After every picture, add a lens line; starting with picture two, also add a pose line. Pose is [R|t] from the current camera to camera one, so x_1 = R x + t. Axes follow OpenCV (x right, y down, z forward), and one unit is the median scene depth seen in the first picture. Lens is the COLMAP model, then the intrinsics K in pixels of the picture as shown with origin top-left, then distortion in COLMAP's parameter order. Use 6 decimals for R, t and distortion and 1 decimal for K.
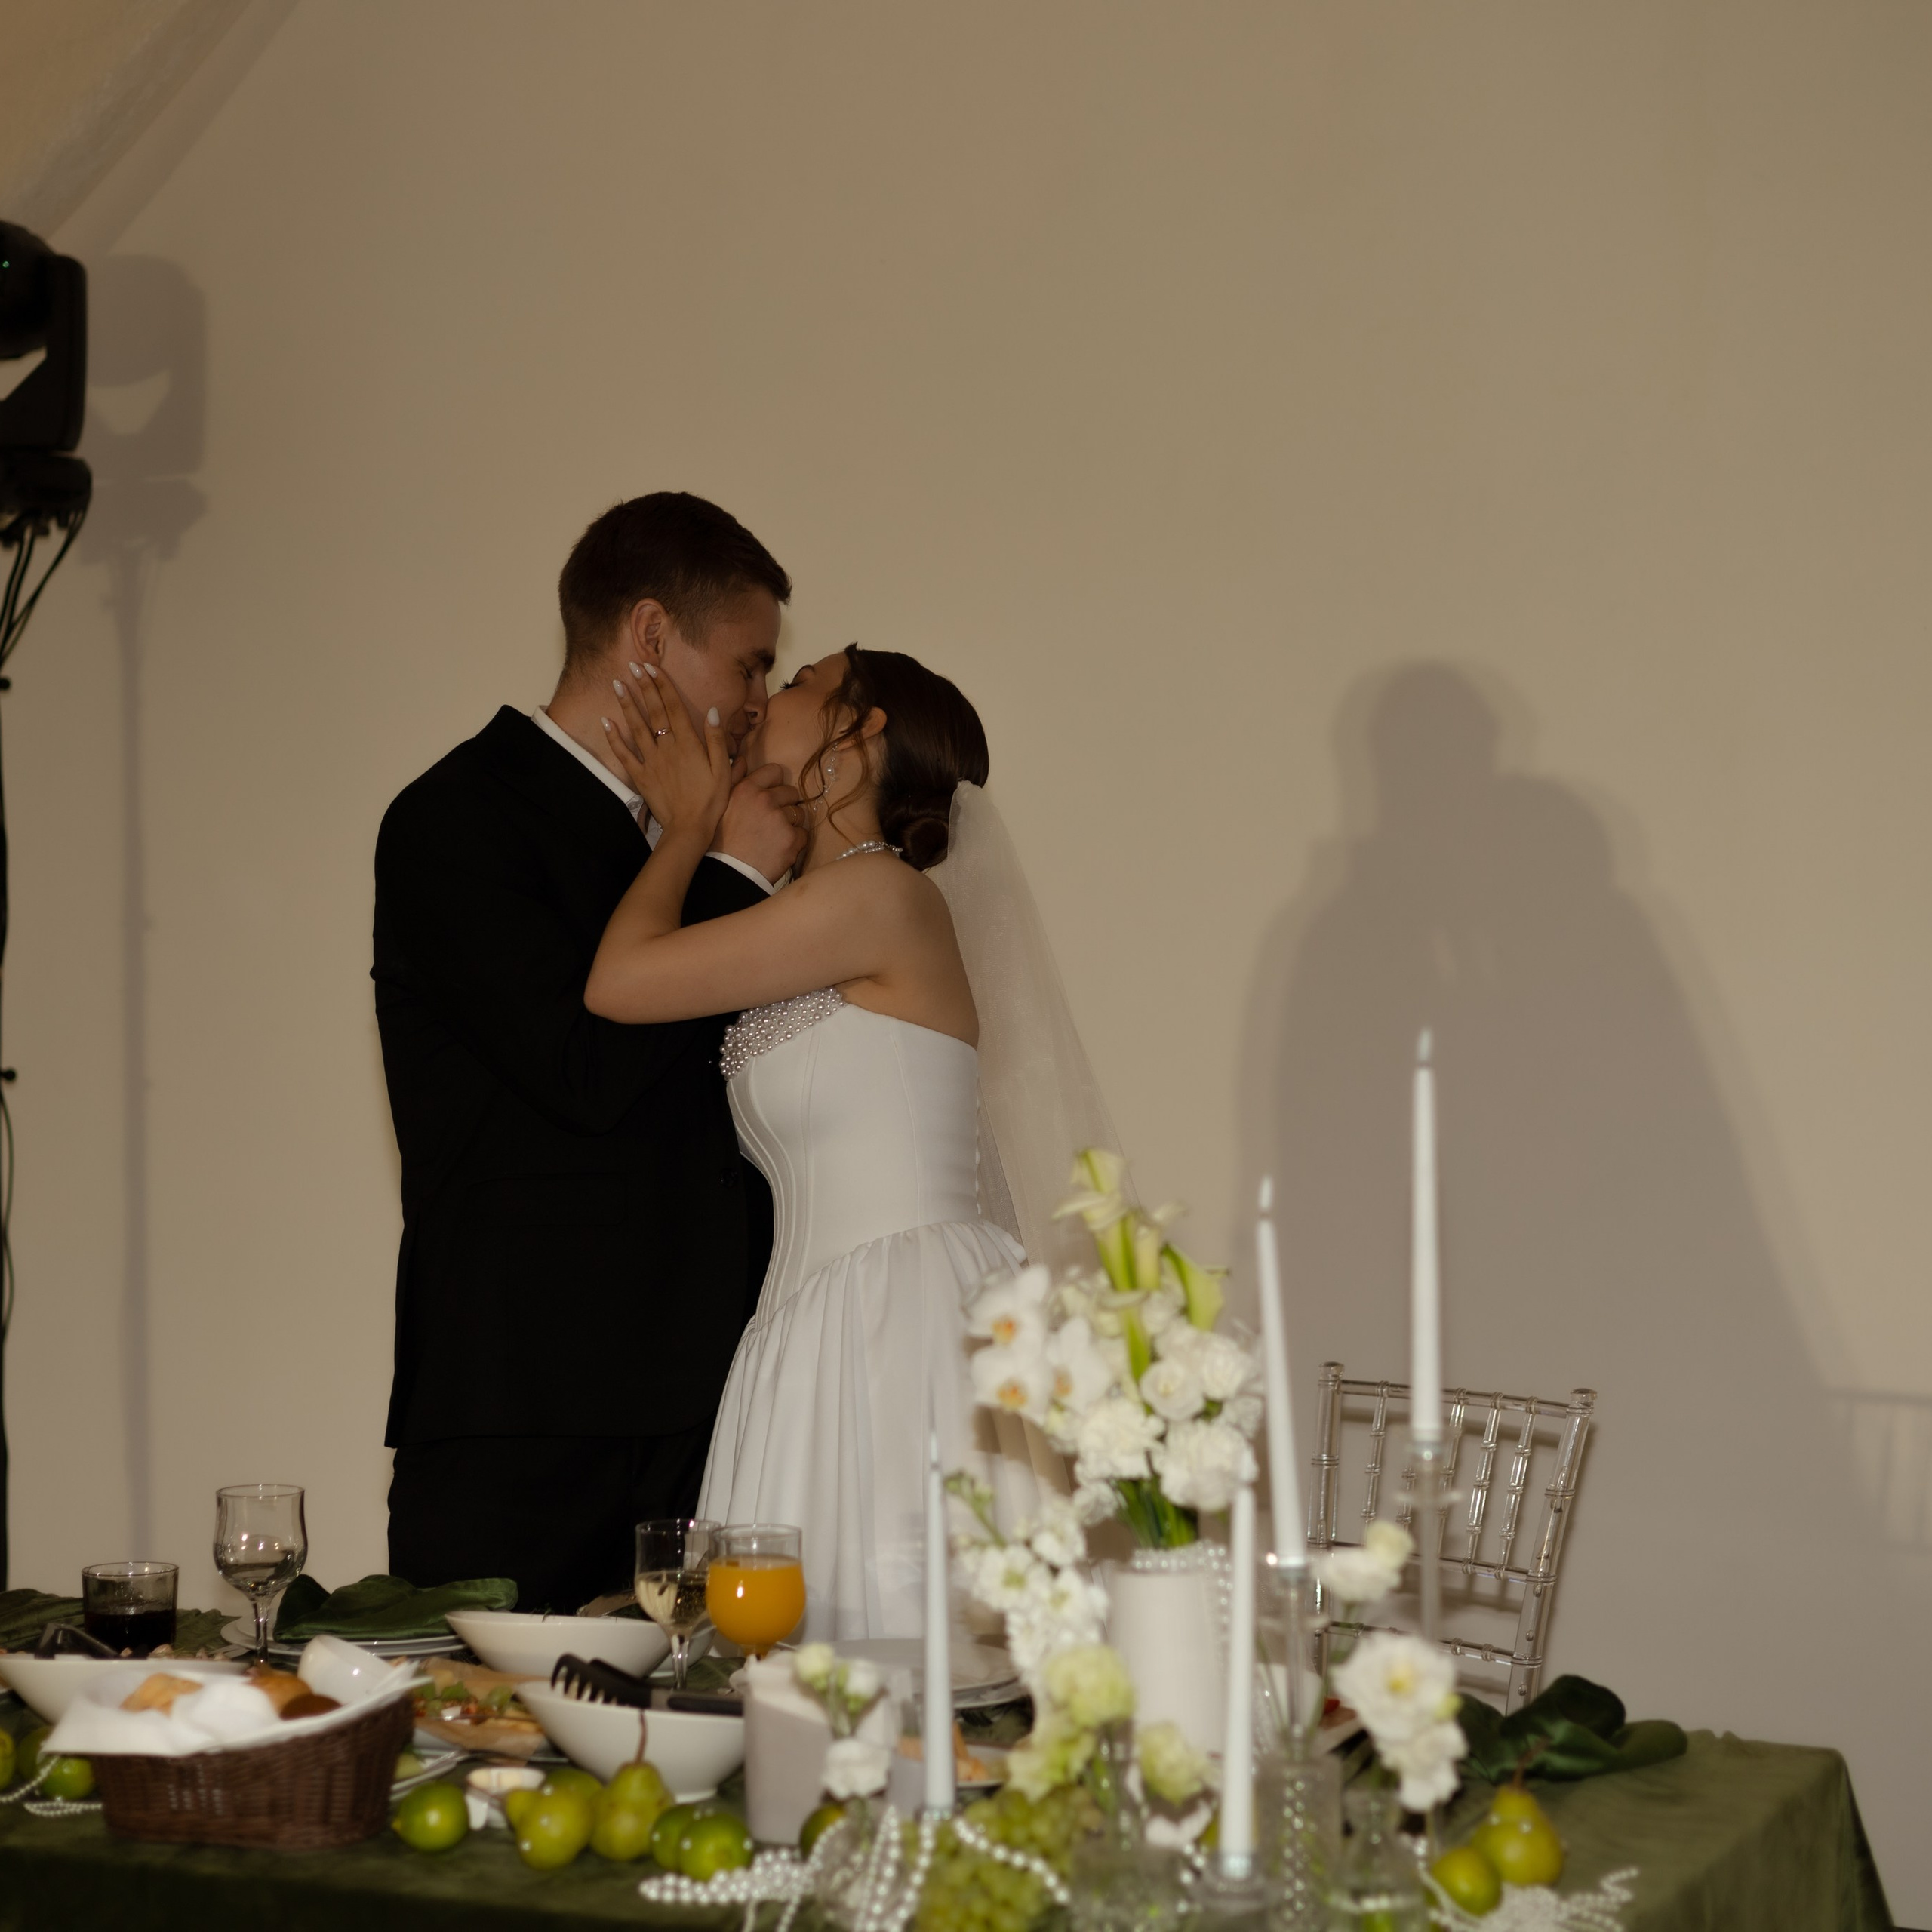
lens RADIAL K [[4144.3, 0, 962.0], [0, 4144.3, 965.2], [0, 0, 1]] dist [0.035786, 0.000000]
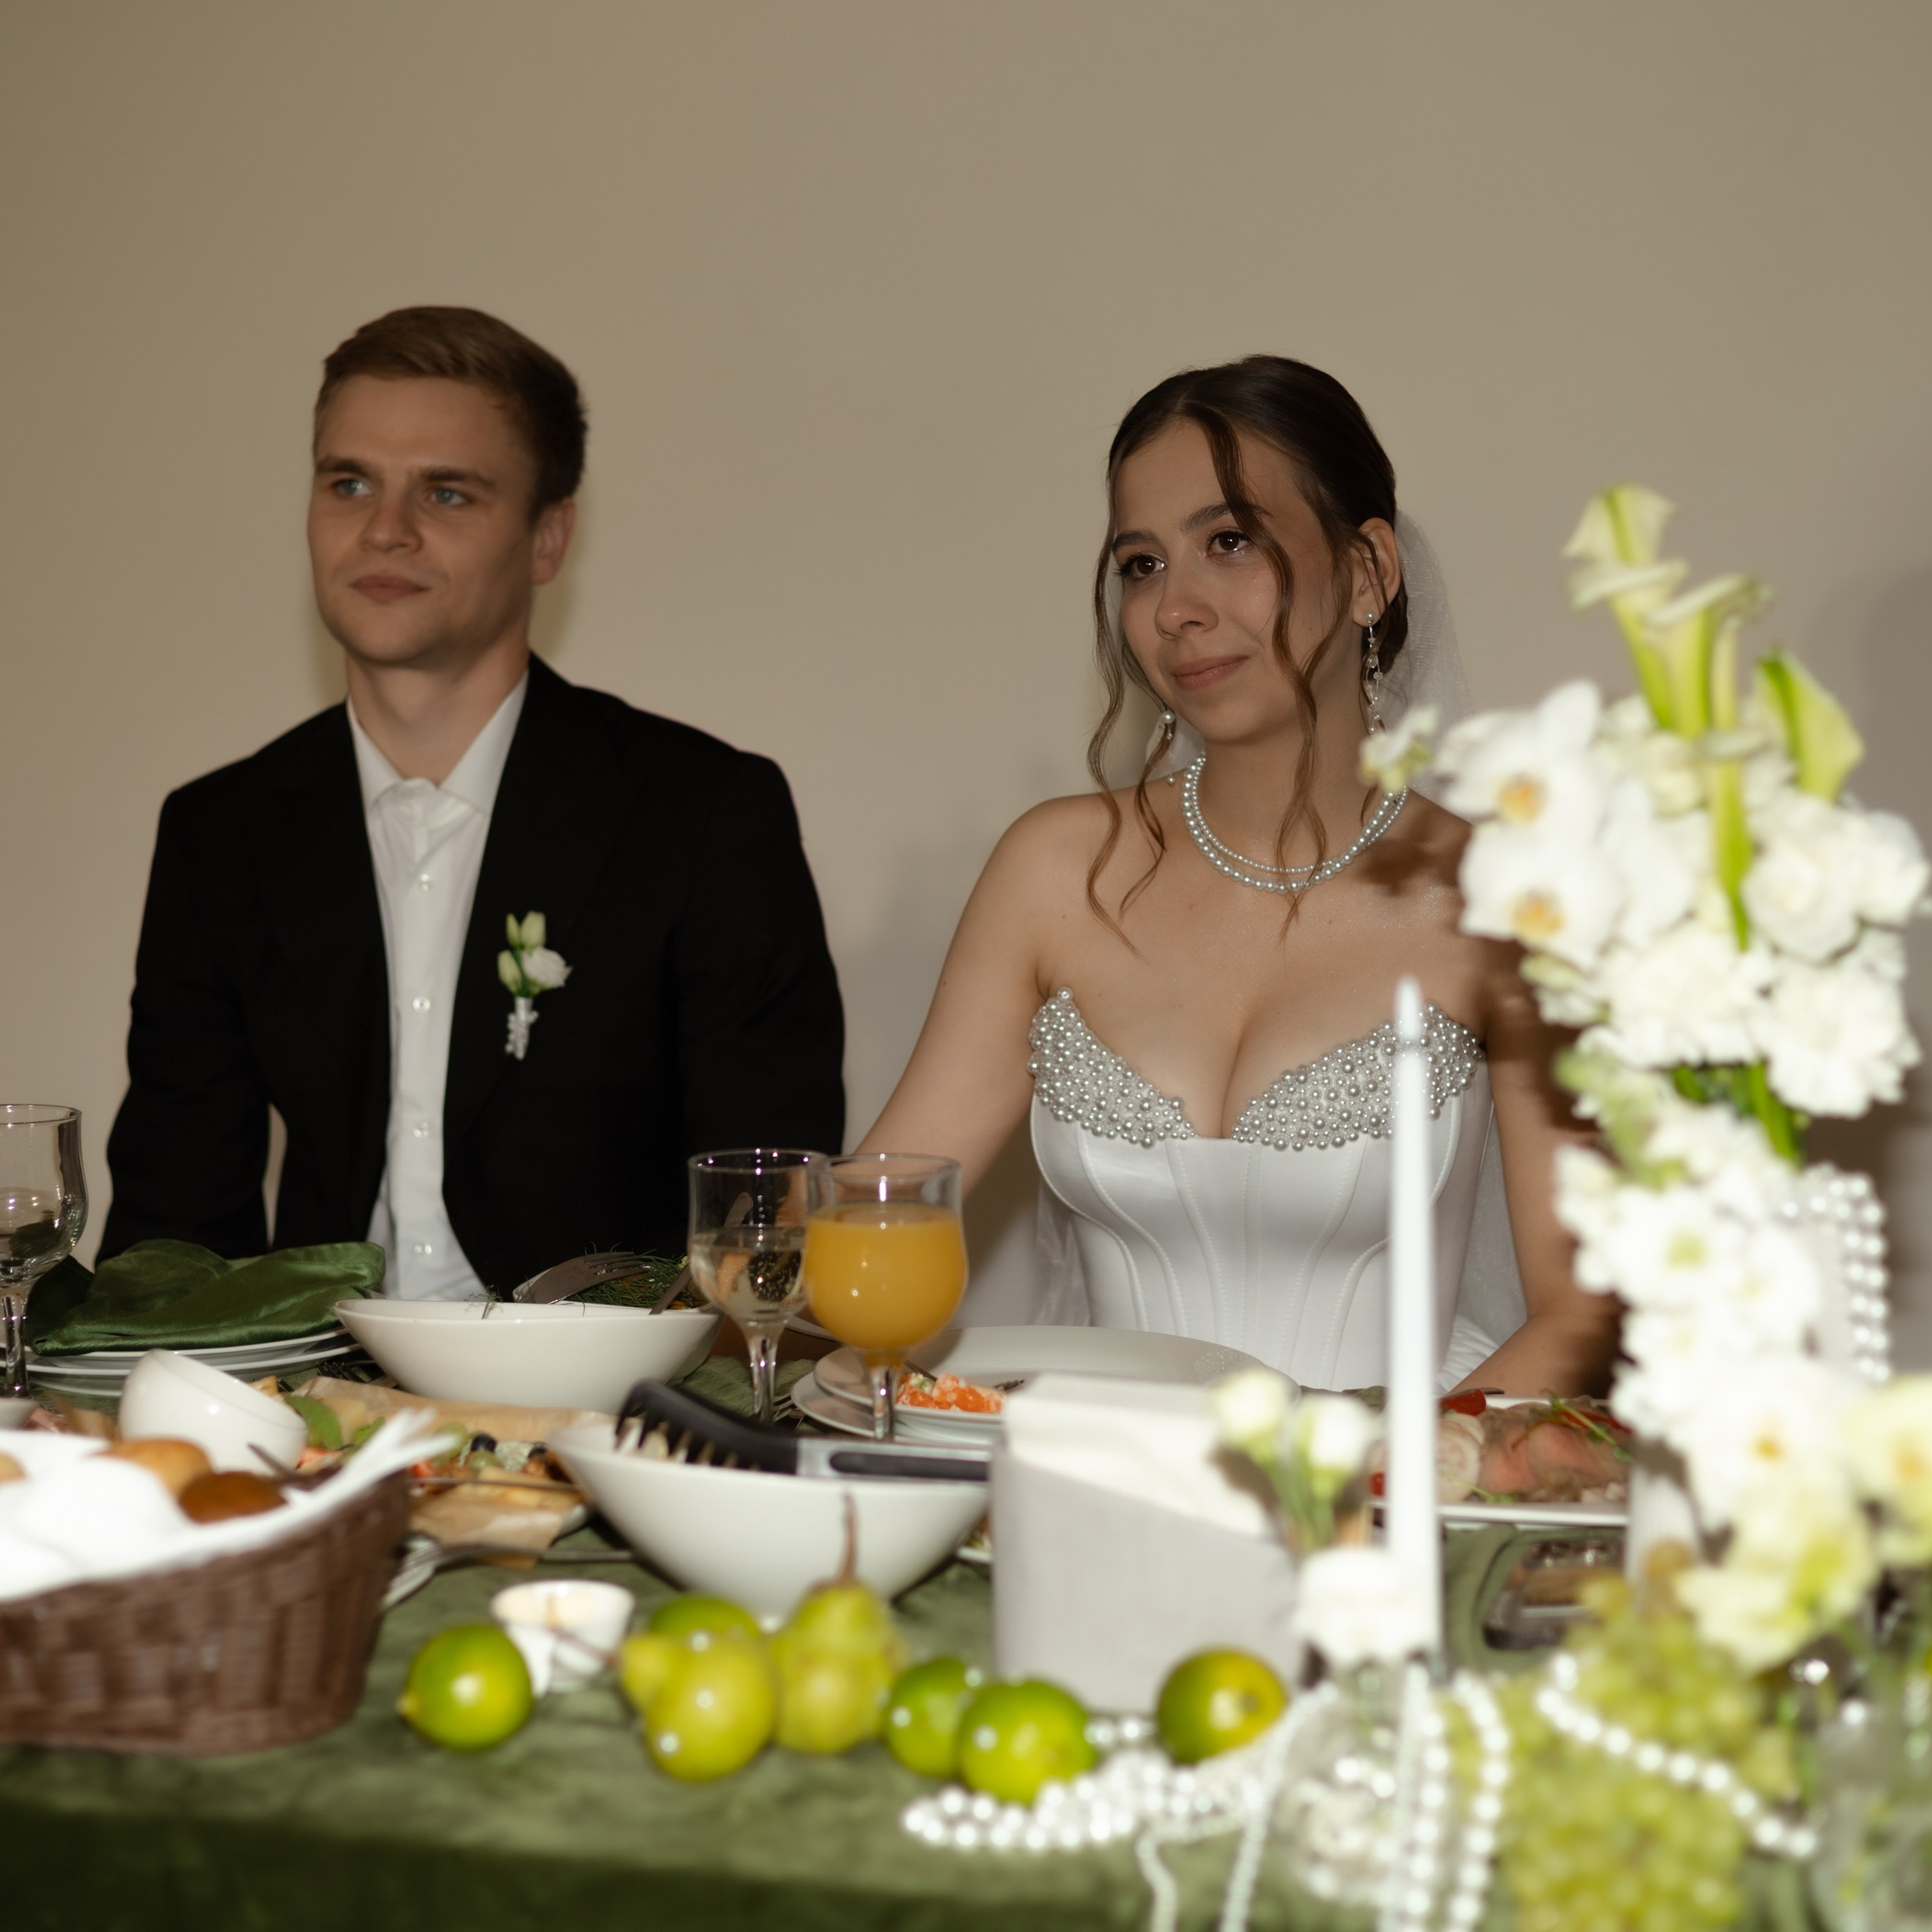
lens RADIAL K [[4144.3, 0, 974.7], [0, 4144.3, 971.3], [0, 0, 1]] dist [0.035786, 0.000000]
pose [[0.990204, -0.012723, 0.139046, -0.136709], [-0.000255, 0.995673, 0.092923, 0.058283], [-0.139627, -0.092048, 0.985917, 0.452798]]
